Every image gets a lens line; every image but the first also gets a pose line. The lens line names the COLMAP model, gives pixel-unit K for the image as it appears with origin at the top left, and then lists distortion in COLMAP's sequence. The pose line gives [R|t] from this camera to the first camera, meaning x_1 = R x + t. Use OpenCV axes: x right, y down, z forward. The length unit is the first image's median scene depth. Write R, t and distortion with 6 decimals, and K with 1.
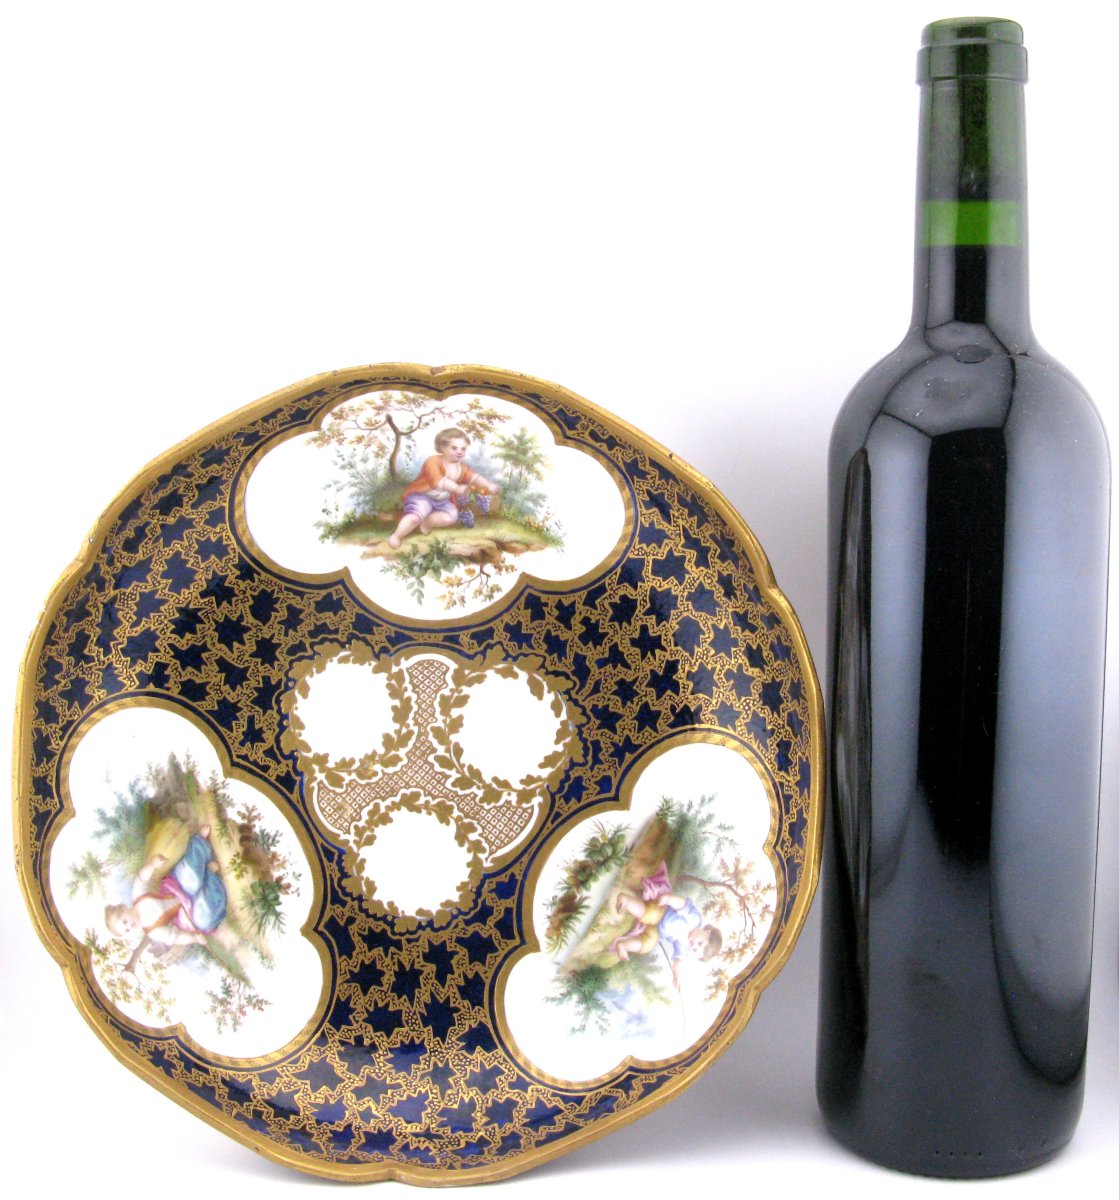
lens RADIAL K [[1741.1, 0, 537.9], [0, 1741.1, 583.4], [0, 0, 1]] dist [-0.170155, 0.000000]
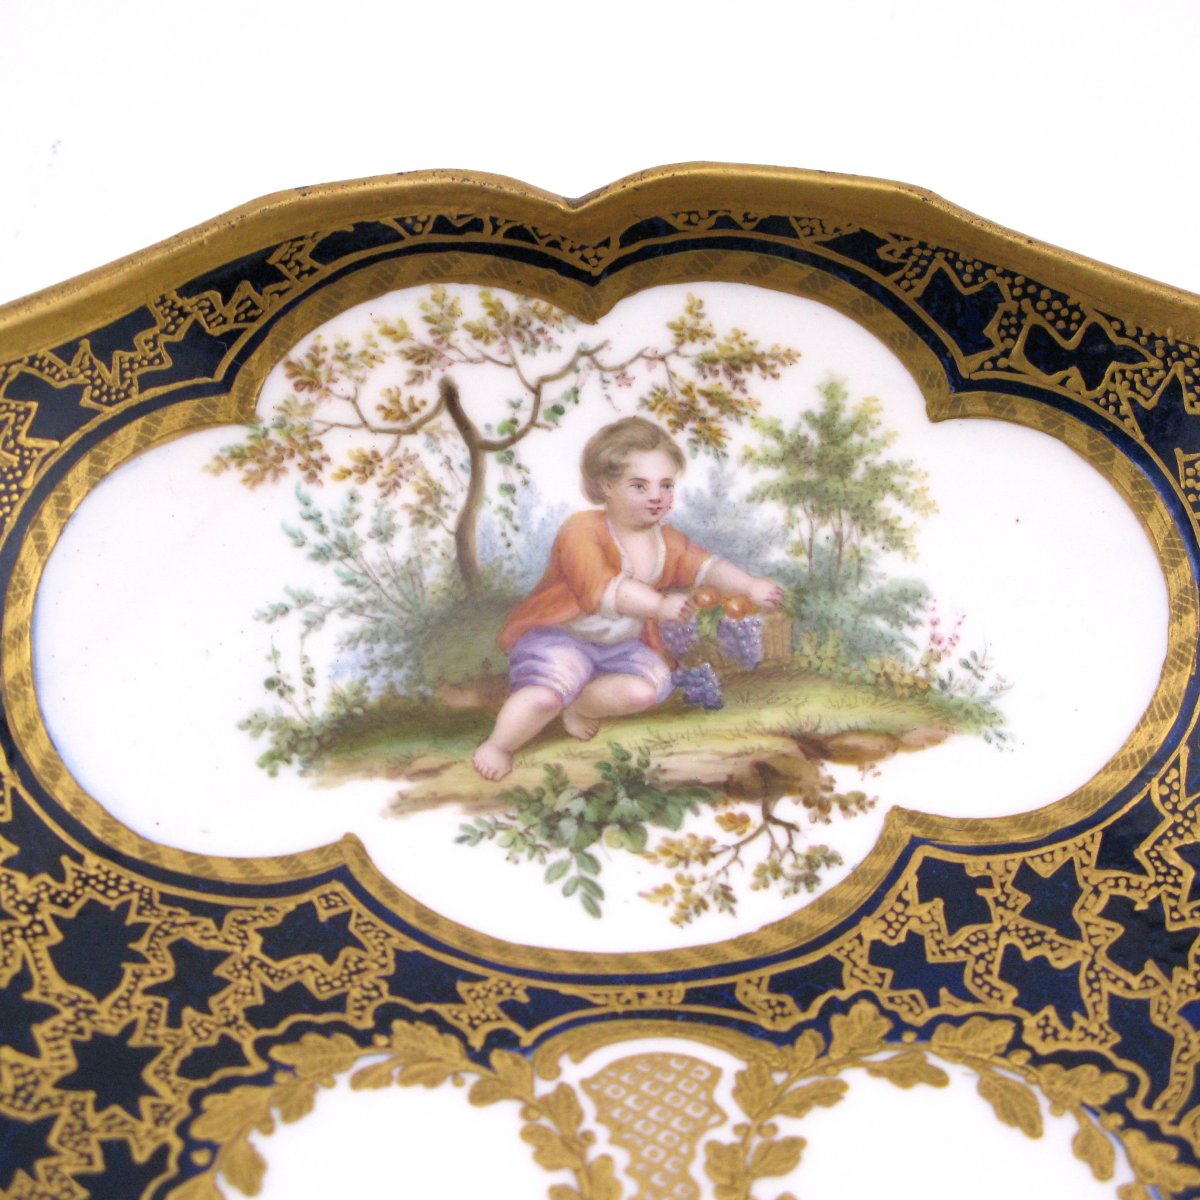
lens RADIAL K [[3359.8, 0, 526.3], [0, 3359.8, 514.9], [0, 0, 1]] dist [-0.043536, 0.000000]
pose [[0.991518, -0.072955, 0.107558, -0.141681], [0.126526, 0.730985, -0.670561, 0.369272], [-0.029703, 0.678482, 0.734016, 0.509473]]
